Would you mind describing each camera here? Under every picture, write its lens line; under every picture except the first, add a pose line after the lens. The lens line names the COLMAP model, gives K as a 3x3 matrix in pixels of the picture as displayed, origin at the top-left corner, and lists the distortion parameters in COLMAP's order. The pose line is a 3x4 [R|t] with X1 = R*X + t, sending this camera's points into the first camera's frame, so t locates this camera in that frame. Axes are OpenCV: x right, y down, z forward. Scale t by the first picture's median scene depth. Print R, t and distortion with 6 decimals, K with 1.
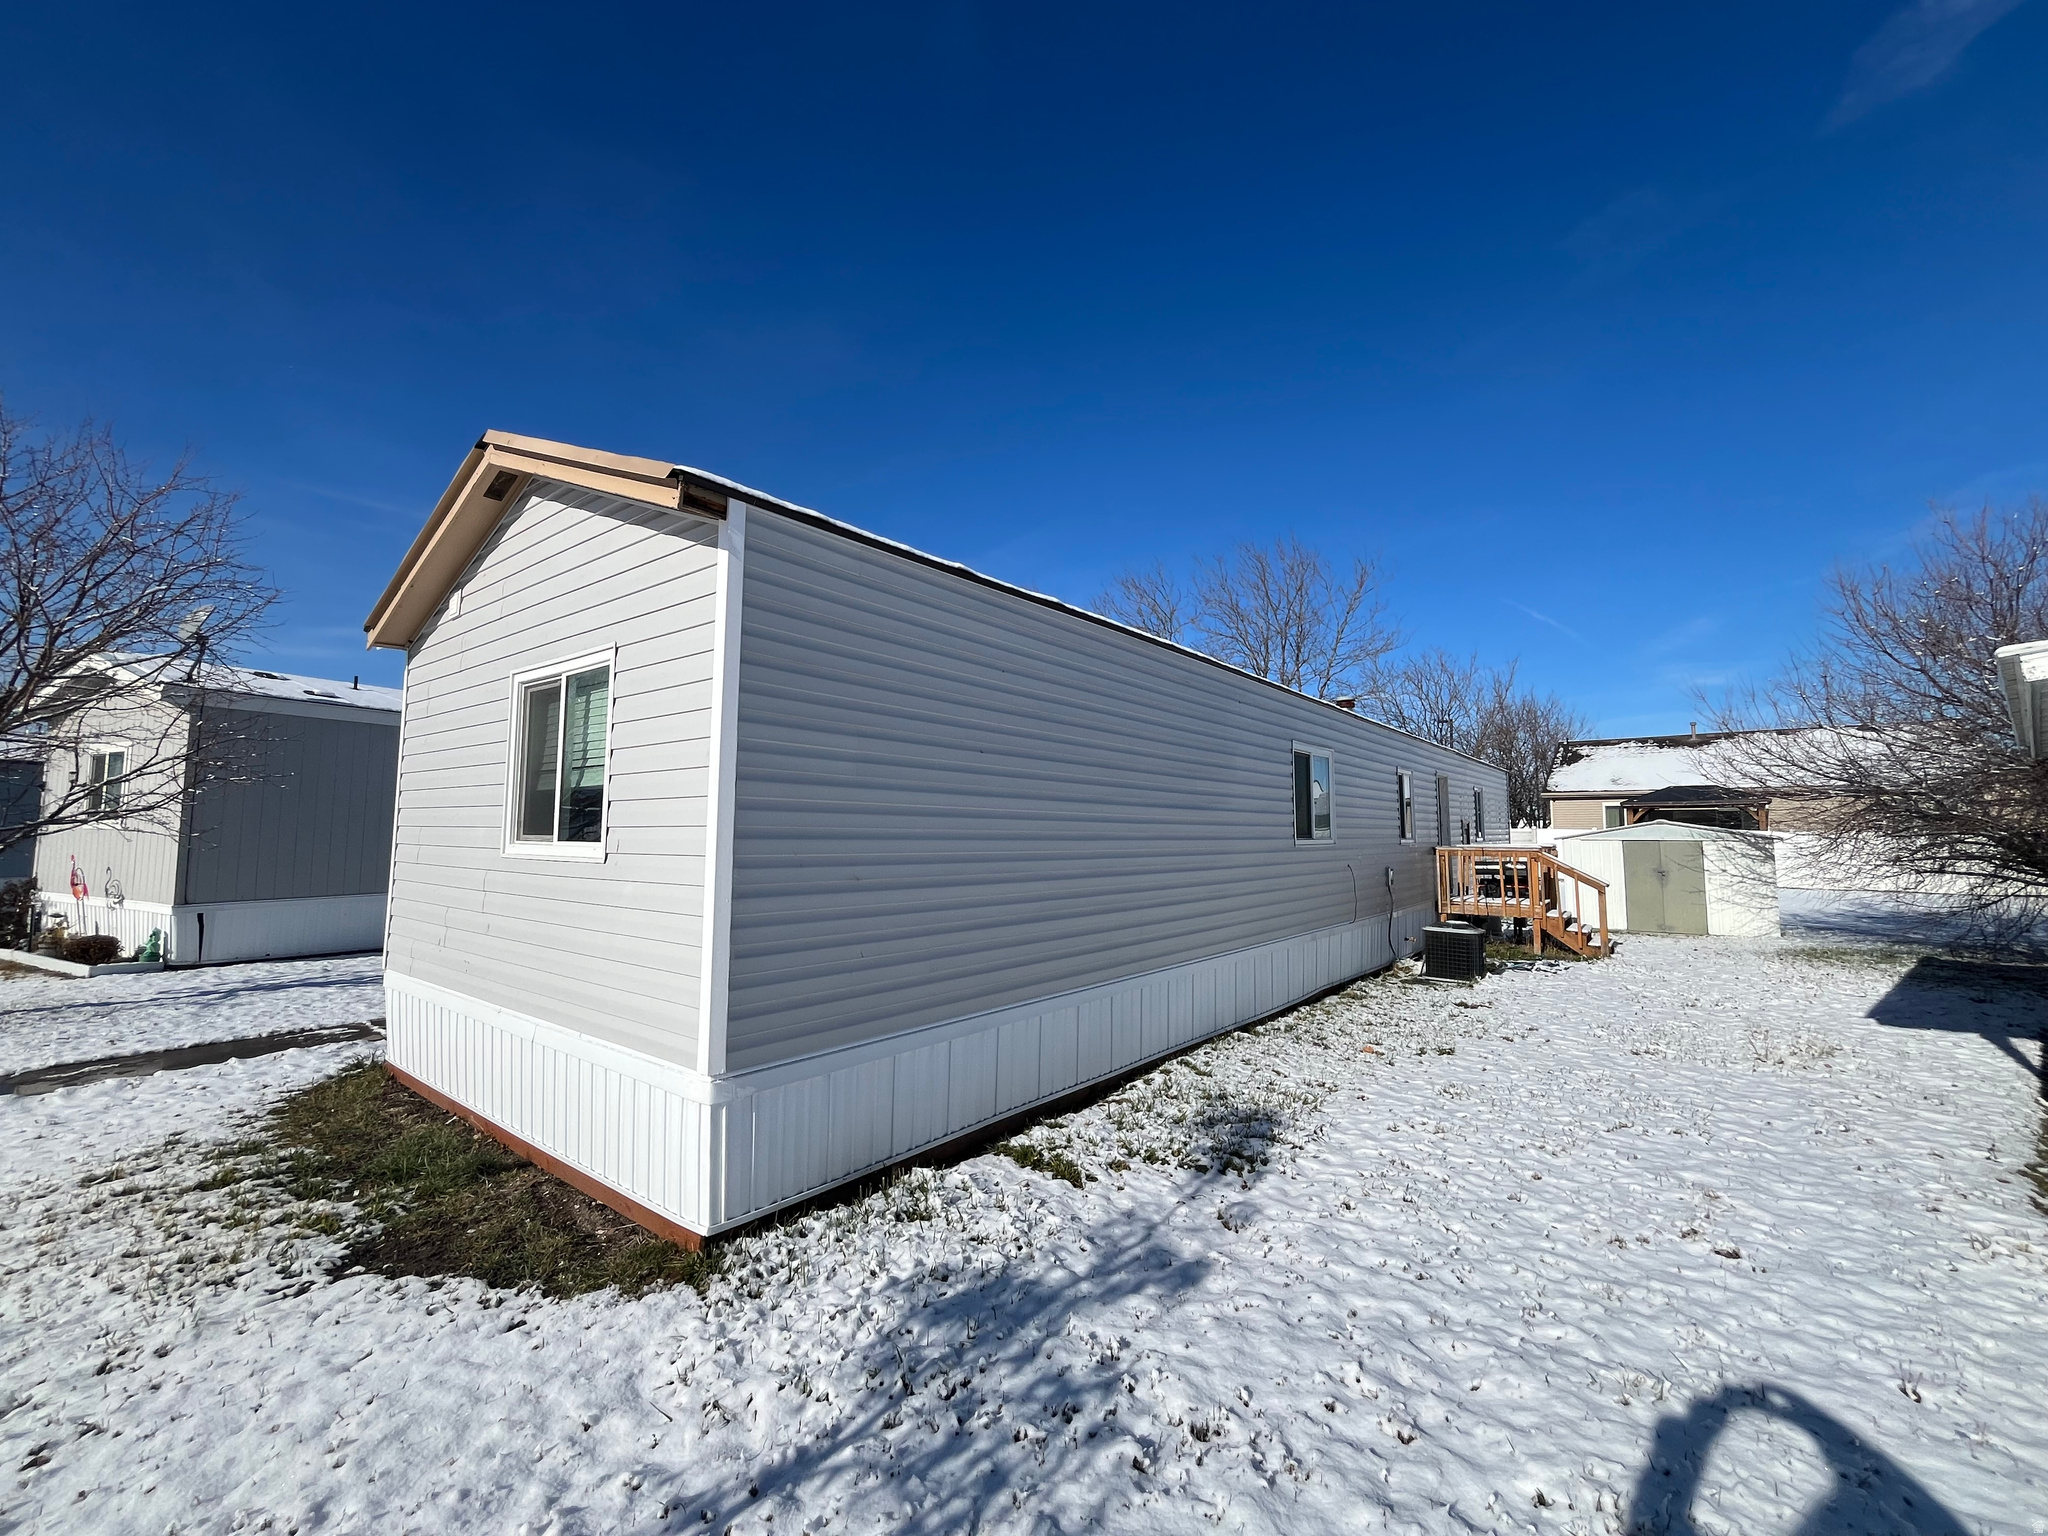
lens RADIAL K [[832.1, 0, 1037.9], [0, 832.1, 760.0], [0, 0, 1]] dist [-0.001039, -0.000253]
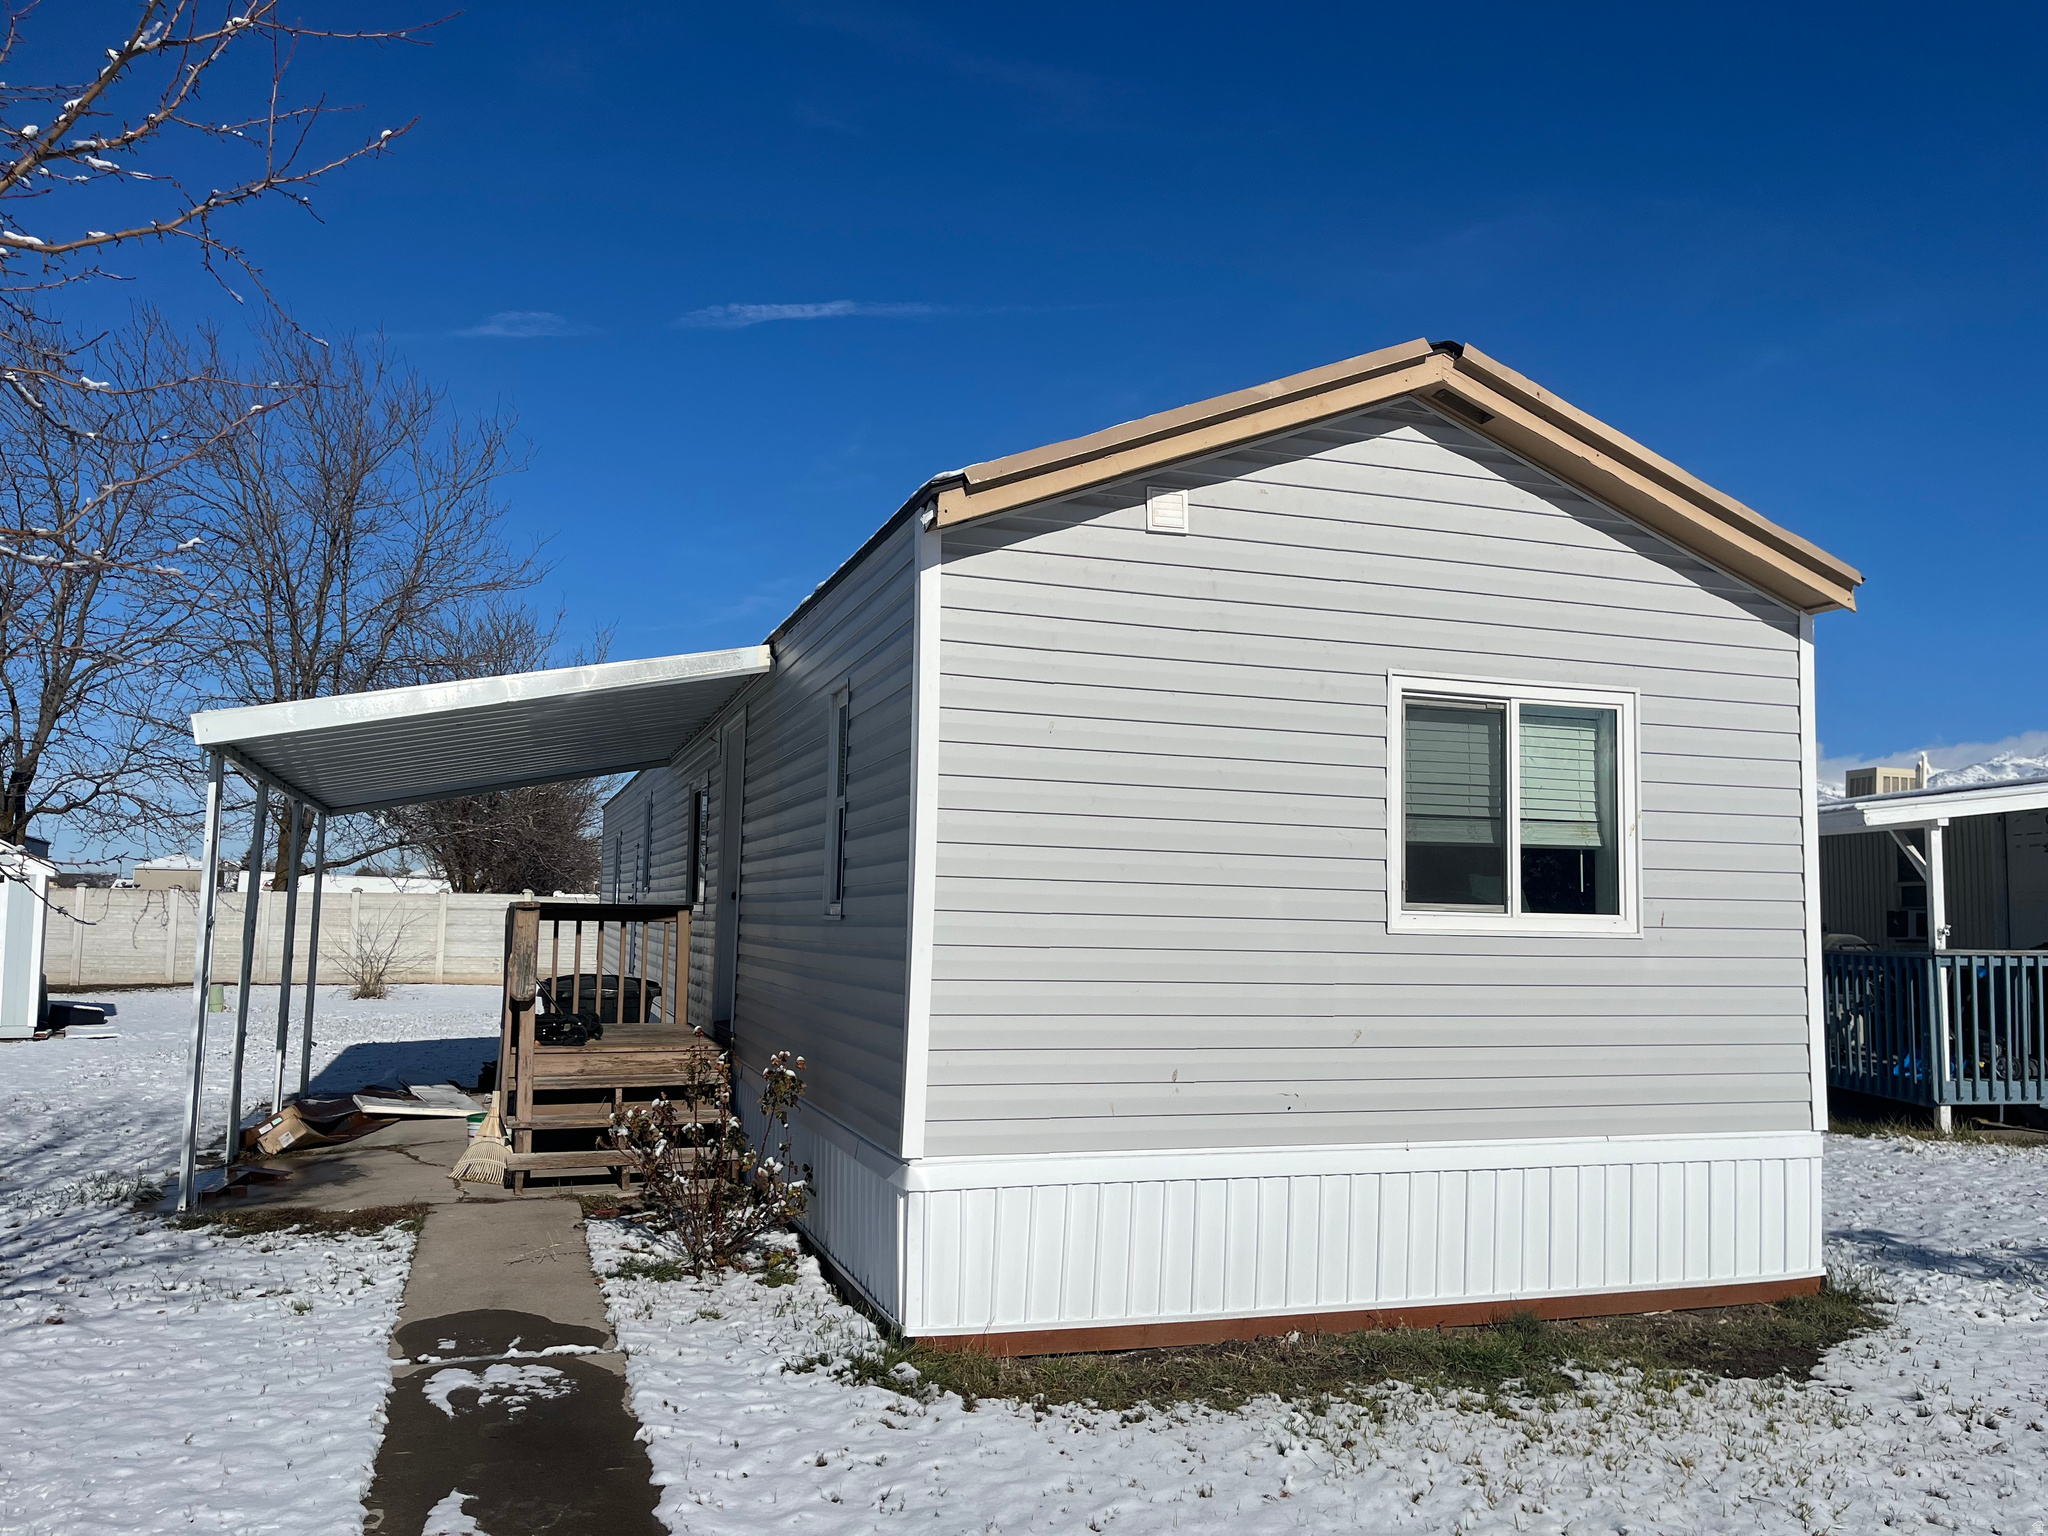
lens RADIAL K [[1520.7, 0, 1024.0], [0, 1520.7, 768.0], [0, 0, 1]] dist [0.088214, -0.114243]
pose [[0.540585, 0.082672, 0.837217, -2.146999], [-0.086454, 0.995350, -0.042464, 0.065886], [-0.836835, -0.049425, 0.545219, 0.632228]]
